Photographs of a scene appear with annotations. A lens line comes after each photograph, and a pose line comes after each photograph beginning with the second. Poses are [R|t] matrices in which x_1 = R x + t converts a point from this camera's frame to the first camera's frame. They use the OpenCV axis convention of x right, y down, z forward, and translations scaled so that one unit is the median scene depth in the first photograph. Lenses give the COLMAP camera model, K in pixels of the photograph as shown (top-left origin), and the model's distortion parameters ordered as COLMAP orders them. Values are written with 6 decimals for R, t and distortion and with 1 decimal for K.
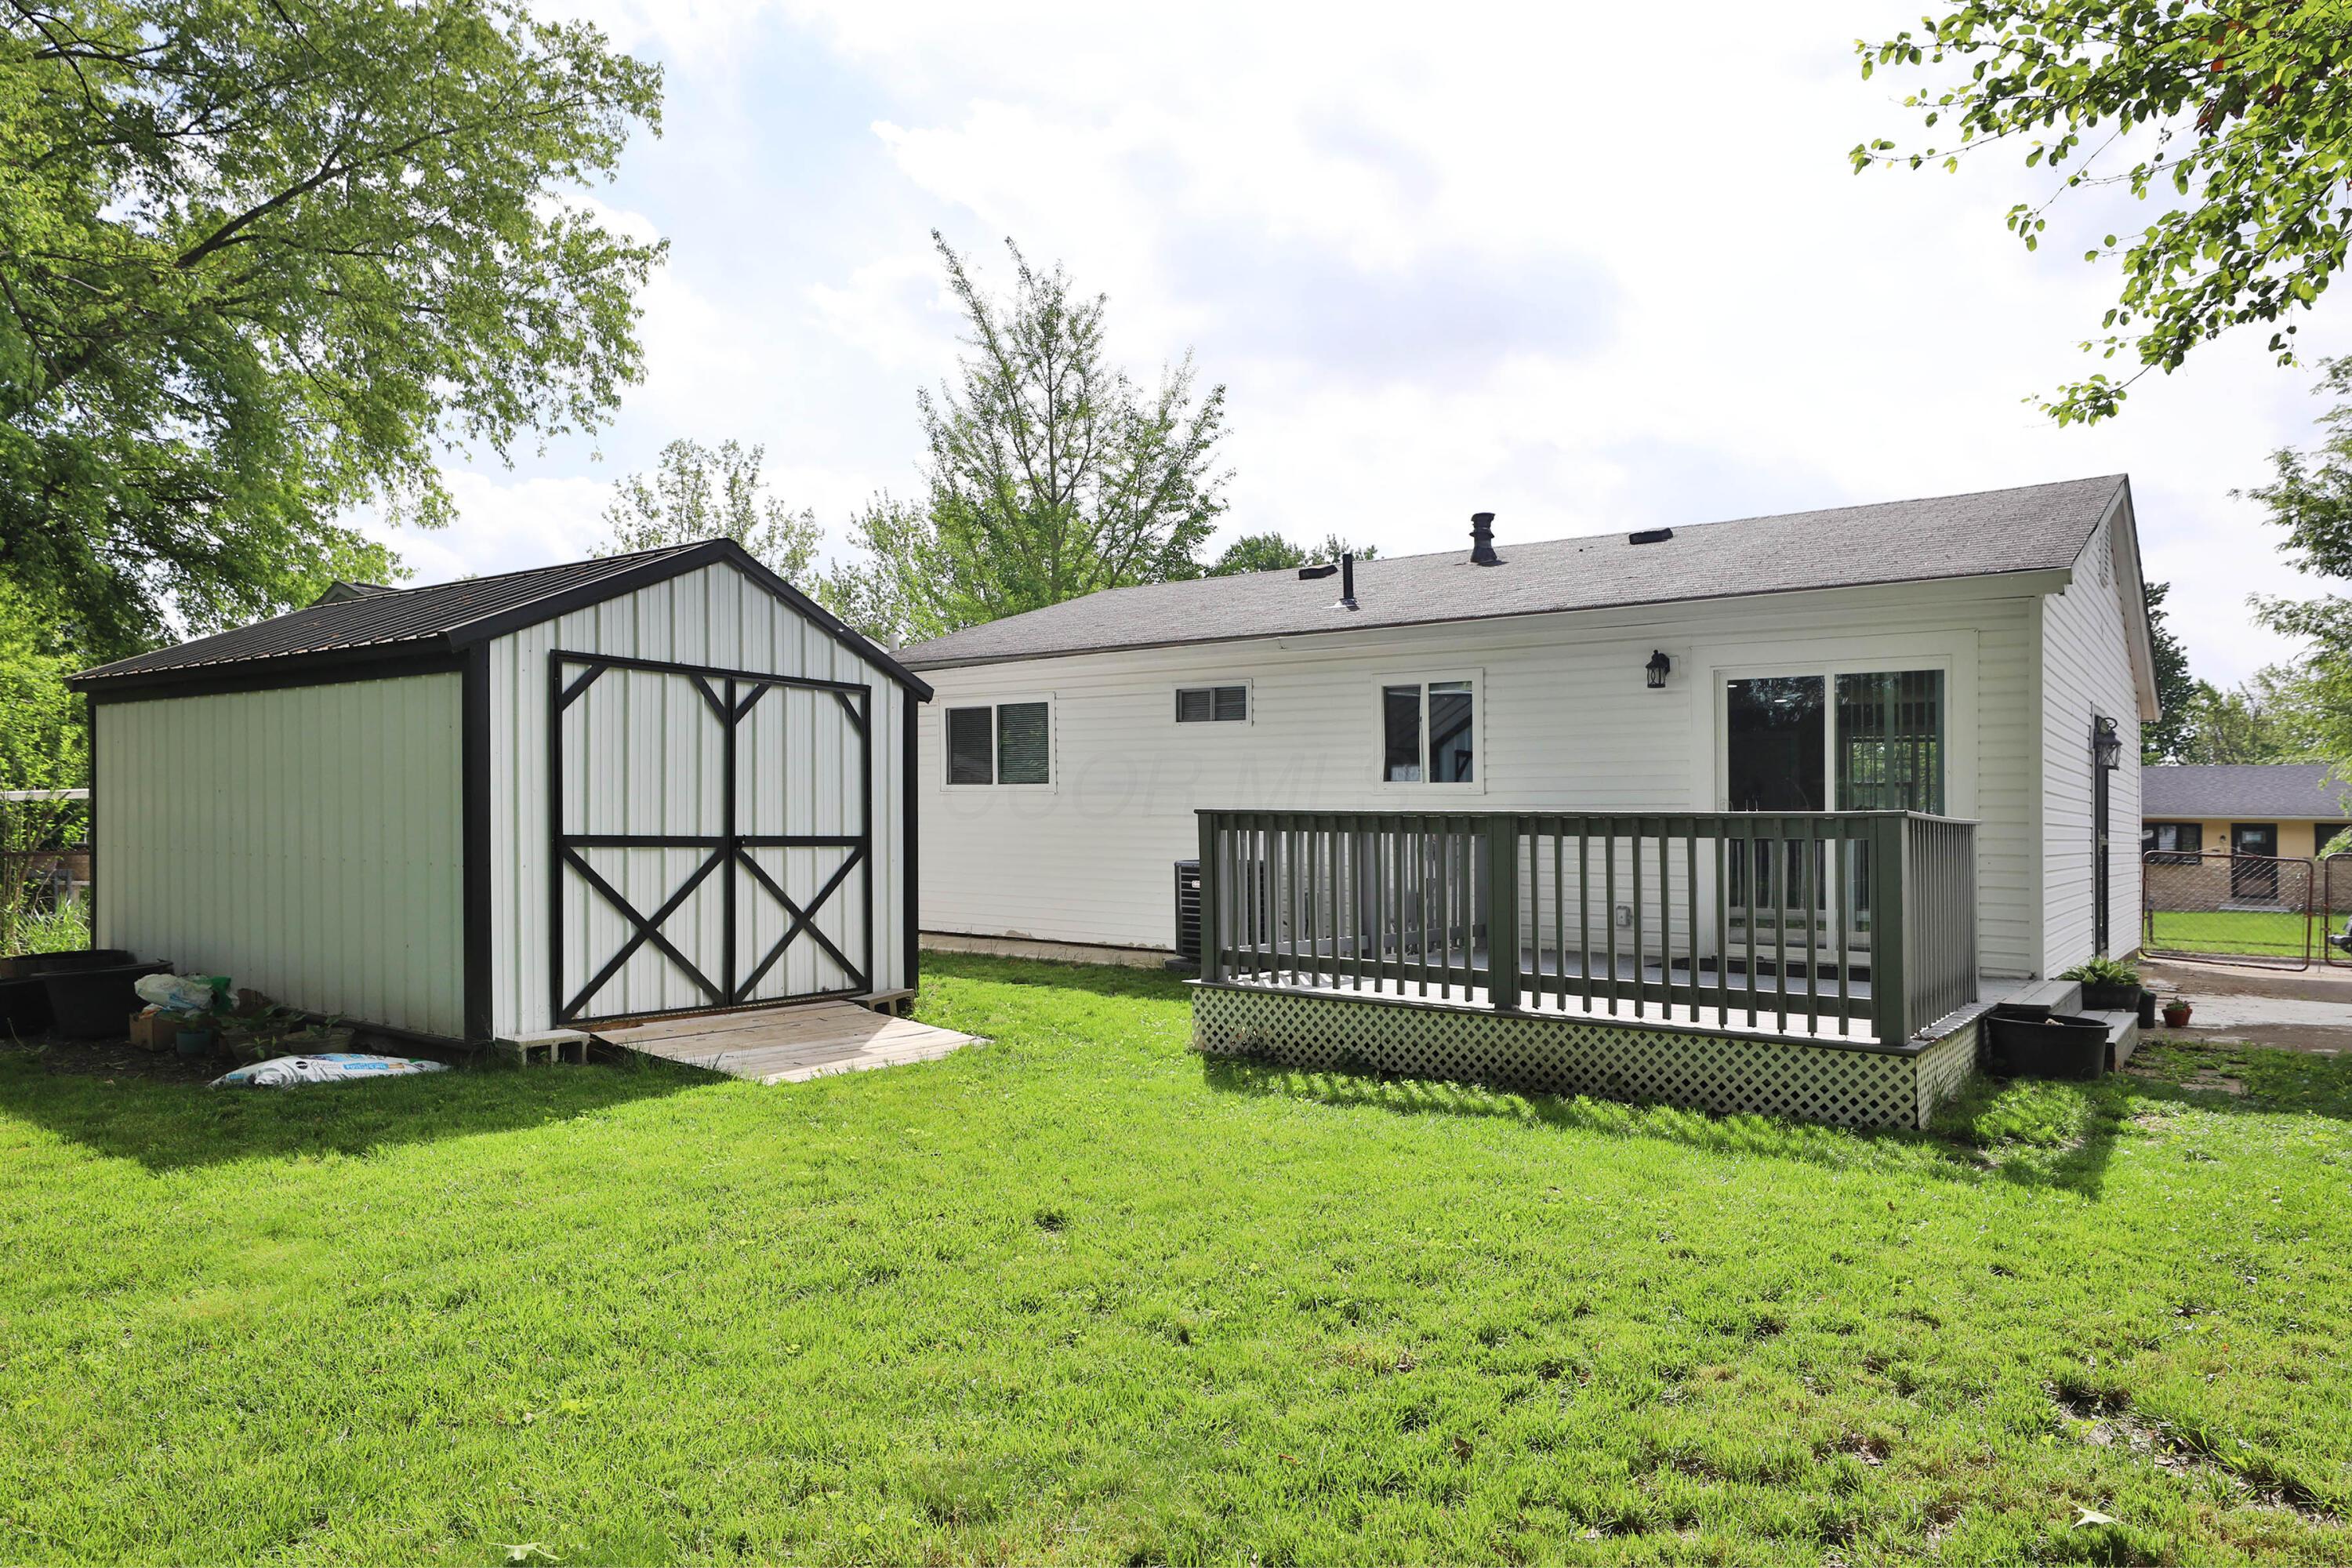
lens RADIAL K [[1506.8, 0, 1121.9], [0, 1506.8, 843.9], [0, 0, 1]] dist [-0.010947, -0.004931]
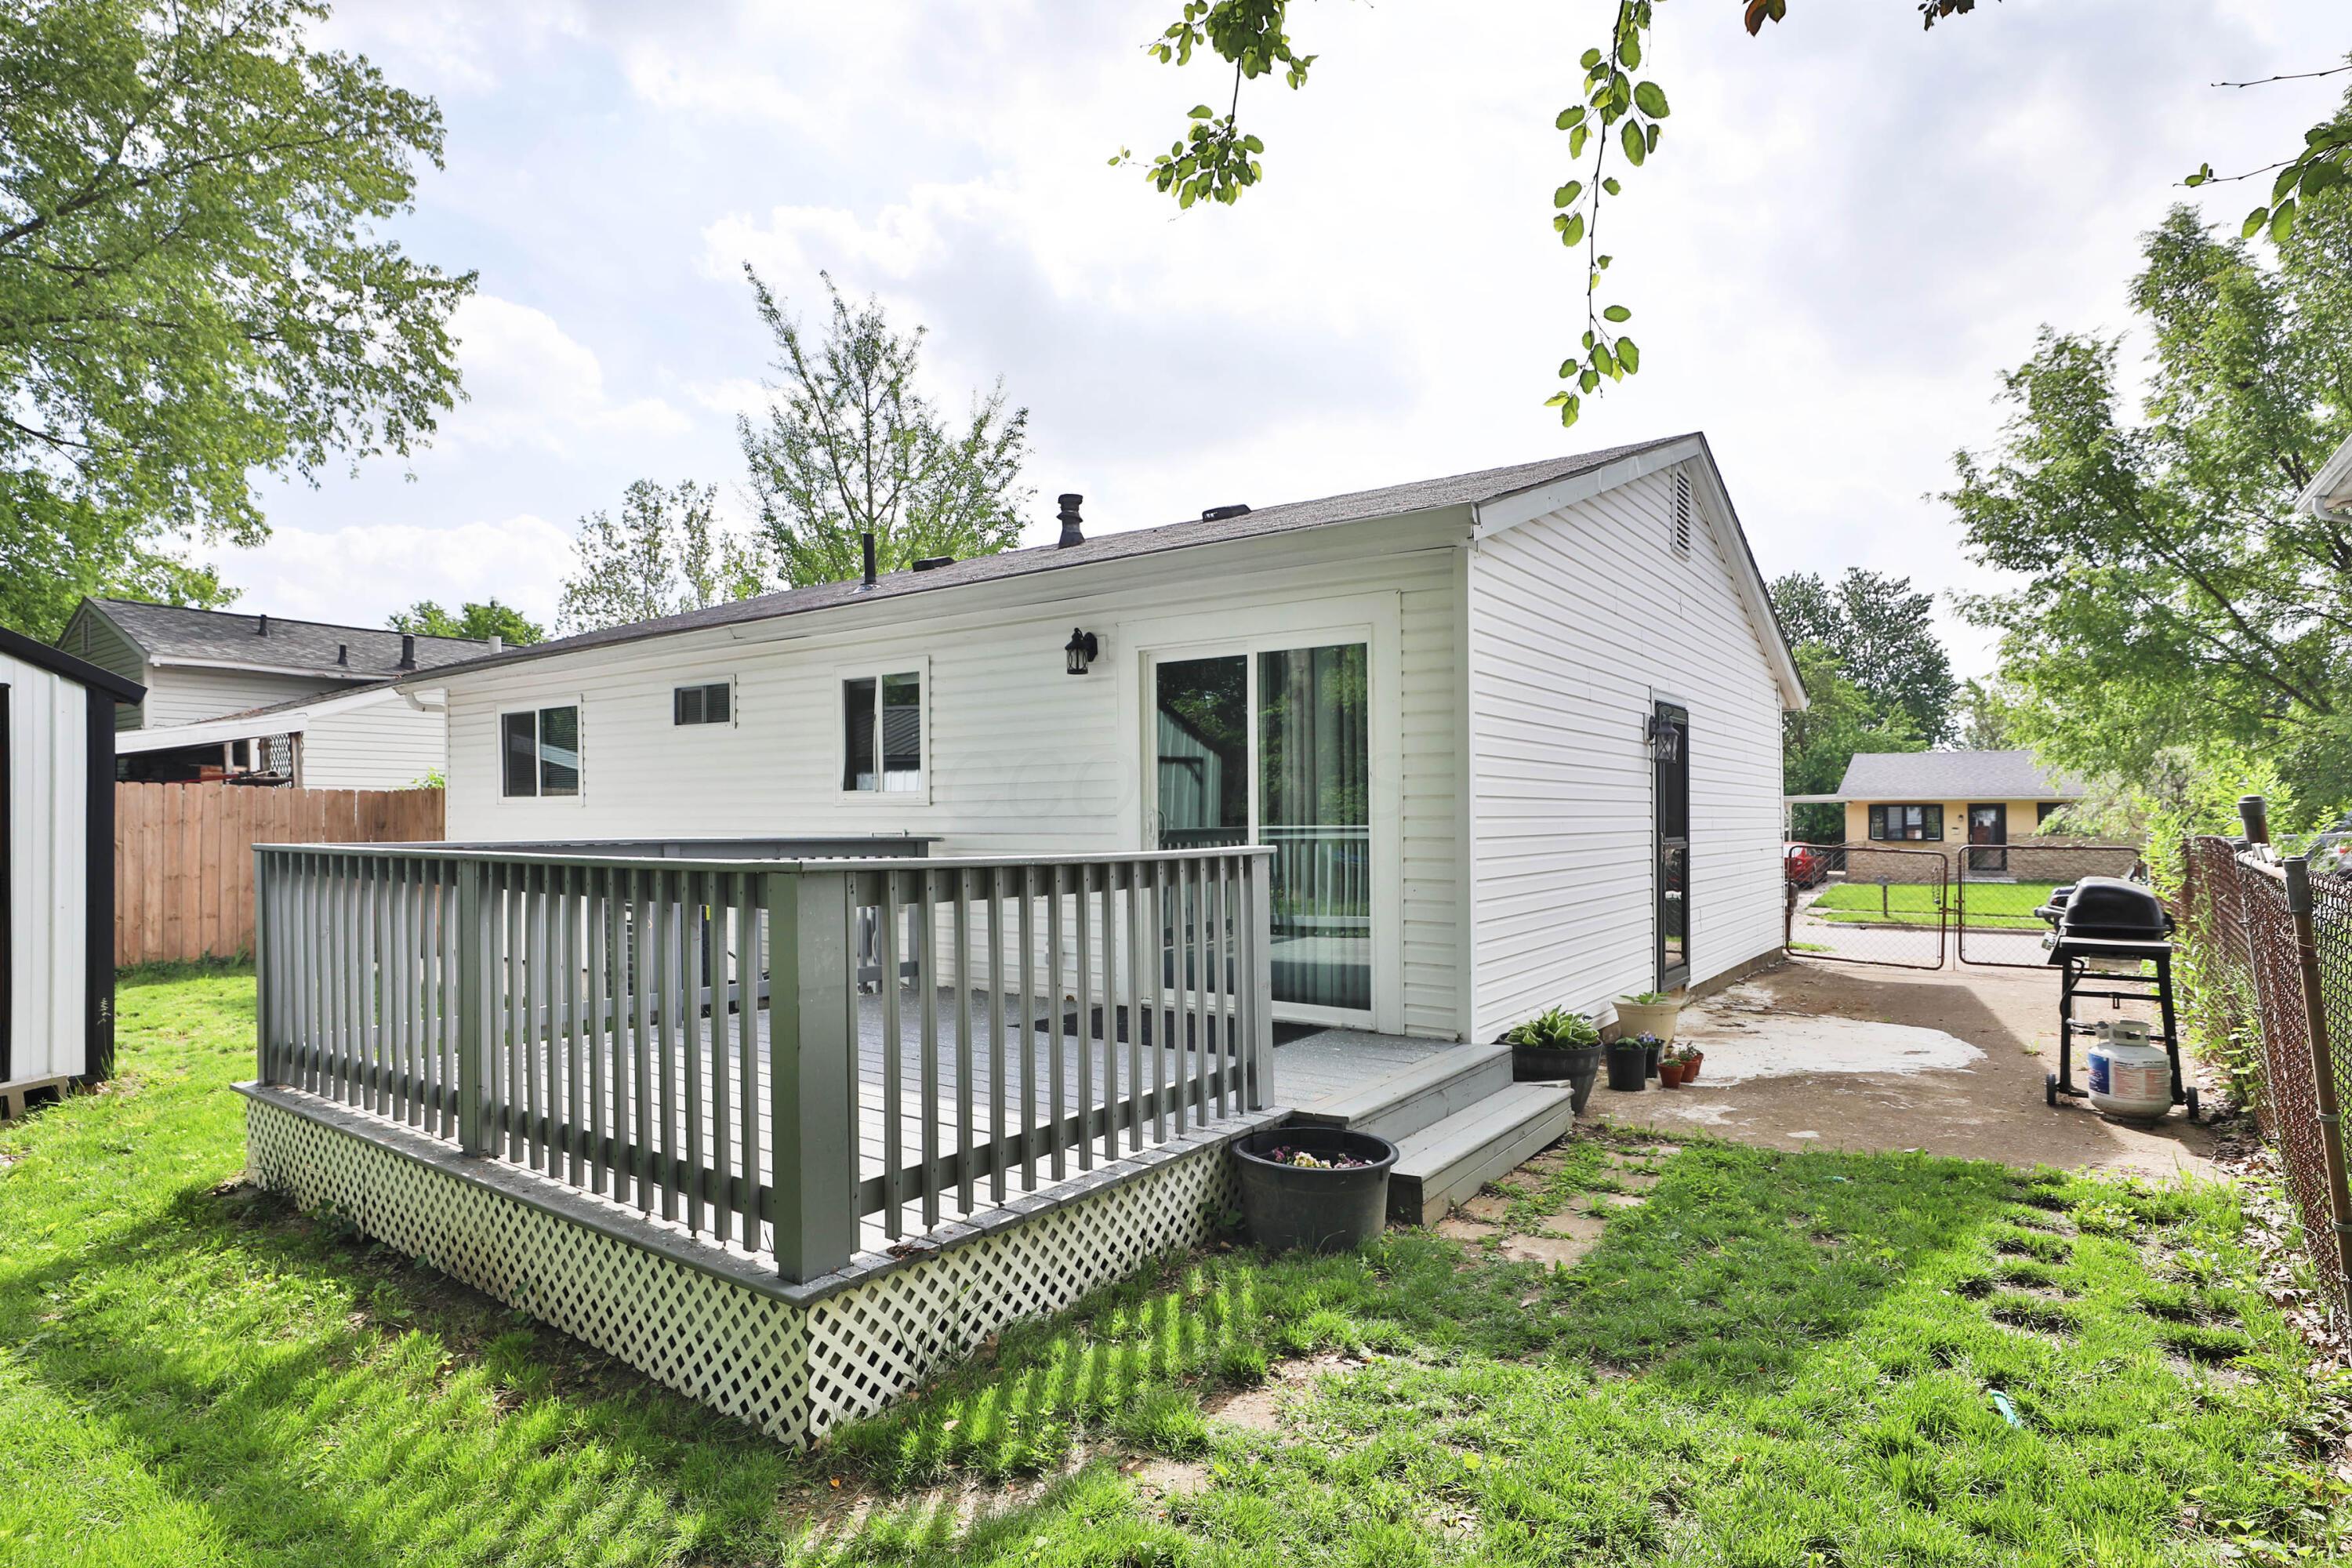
lens RADIAL K [[1286.6, 0, 1185.0], [0, 1286.6, 797.9], [0, 0, 1]] dist [-0.026973, -0.000691]
pose [[0.998404, -0.017298, 0.053761, 0.128539], [0.018667, 0.999511, -0.025074, -0.005730], [-0.053301, 0.026037, 0.998239, 0.101439]]
